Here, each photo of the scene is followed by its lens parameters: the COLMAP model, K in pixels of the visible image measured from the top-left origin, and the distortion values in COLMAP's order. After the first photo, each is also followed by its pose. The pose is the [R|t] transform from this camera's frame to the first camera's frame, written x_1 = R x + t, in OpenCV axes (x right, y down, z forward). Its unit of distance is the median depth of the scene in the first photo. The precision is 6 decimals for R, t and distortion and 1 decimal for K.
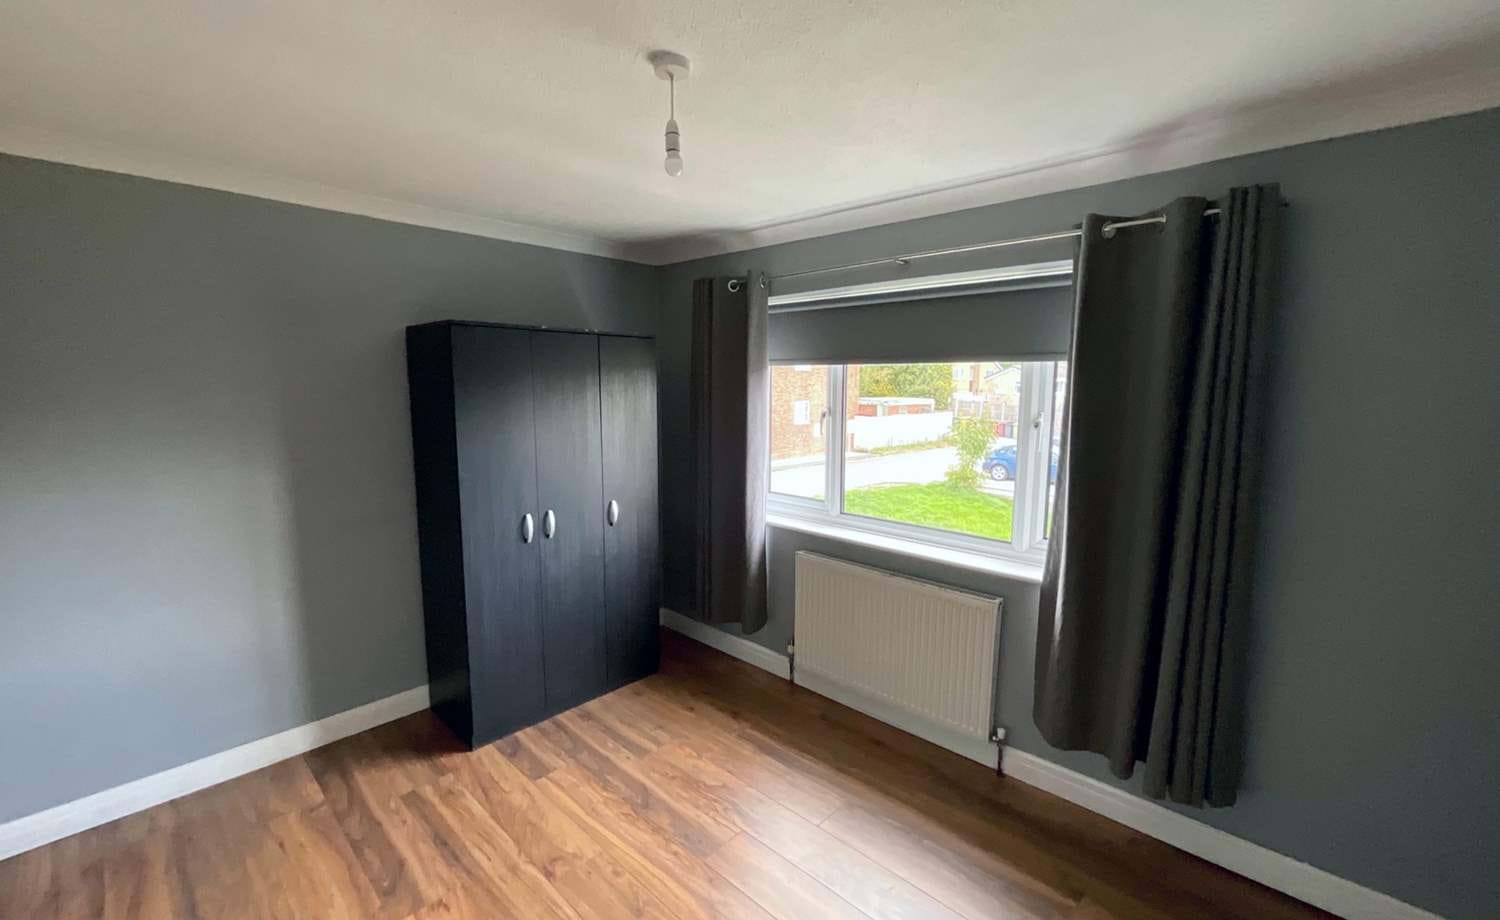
lens RADIAL K [[614.0, 0, 750.0], [0, 614.0, 460.0], [0, 0, 1]] dist [0.000006, 0.000024]
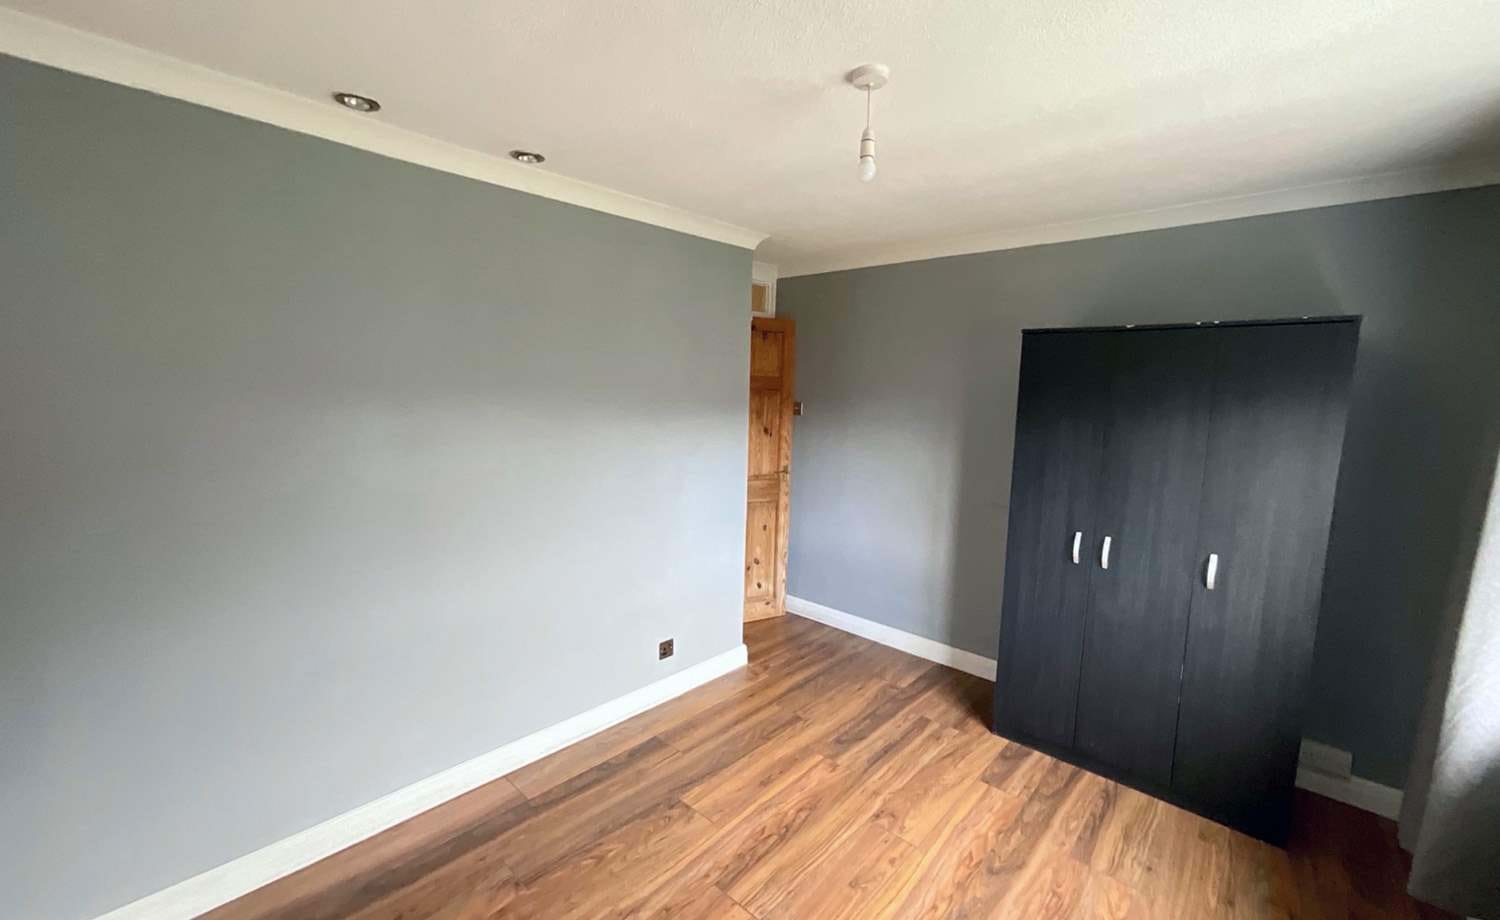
lens RADIAL K [[614.0, 0, 750.0], [0, 614.0, 460.0], [0, 0, 1]] dist [0.000006, 0.000024]
pose [[0.004492, 0.112615, -0.993629, 0.631993], [-0.148033, 0.982766, 0.110715, -0.054627], [0.988972, 0.146592, 0.021086, 0.563882]]
